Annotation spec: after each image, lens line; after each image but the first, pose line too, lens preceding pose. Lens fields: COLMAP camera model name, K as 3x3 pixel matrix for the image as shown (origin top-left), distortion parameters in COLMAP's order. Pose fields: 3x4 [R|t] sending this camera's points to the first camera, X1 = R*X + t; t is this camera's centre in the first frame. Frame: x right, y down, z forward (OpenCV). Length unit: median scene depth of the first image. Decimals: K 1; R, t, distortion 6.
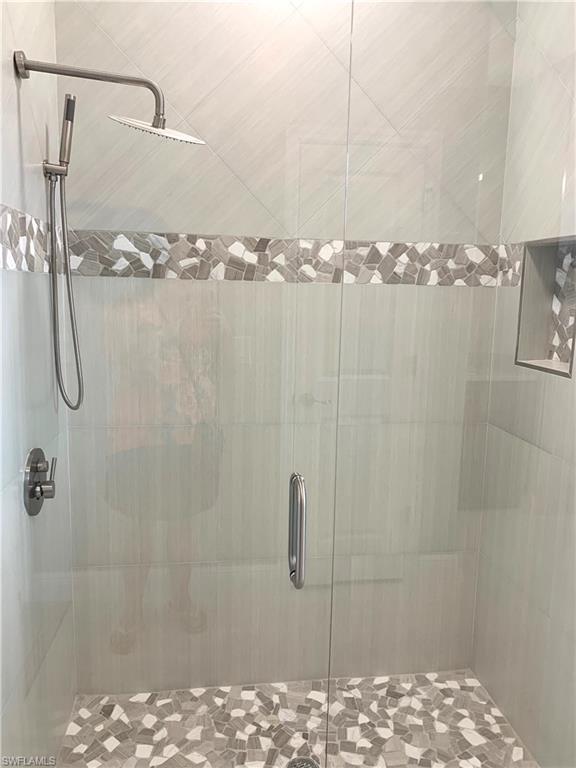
lens RADIAL K [[583.7, 0, 288.5], [0, 583.7, 384.8], [0, 0, 1]] dist [0.054044, -0.069316]
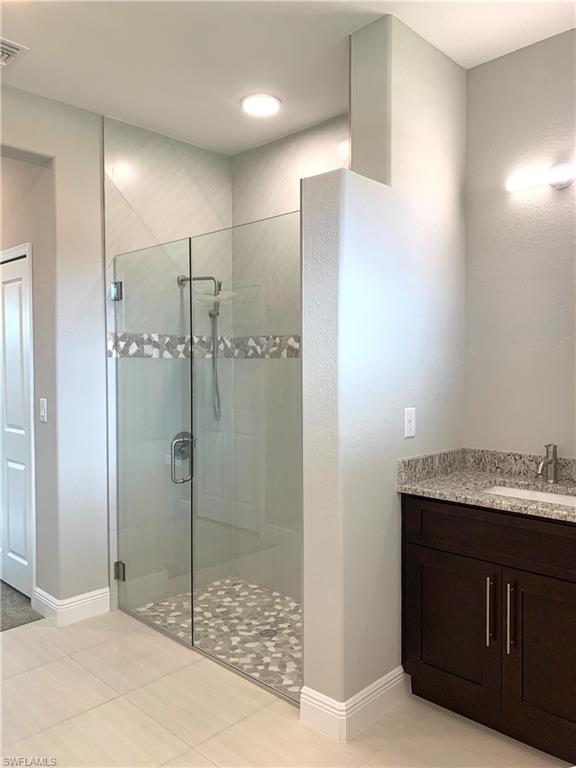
lens RADIAL K [[583.7, 0, 289.0], [0, 583.7, 387.6], [0, 0, 1]] dist [0.054044, -0.069316]
pose [[0.617101, 0.006267, -0.786859, 1.364584], [-0.108922, 0.991022, -0.077531, 0.056927], [0.779309, 0.133550, 0.612244, -0.114247]]
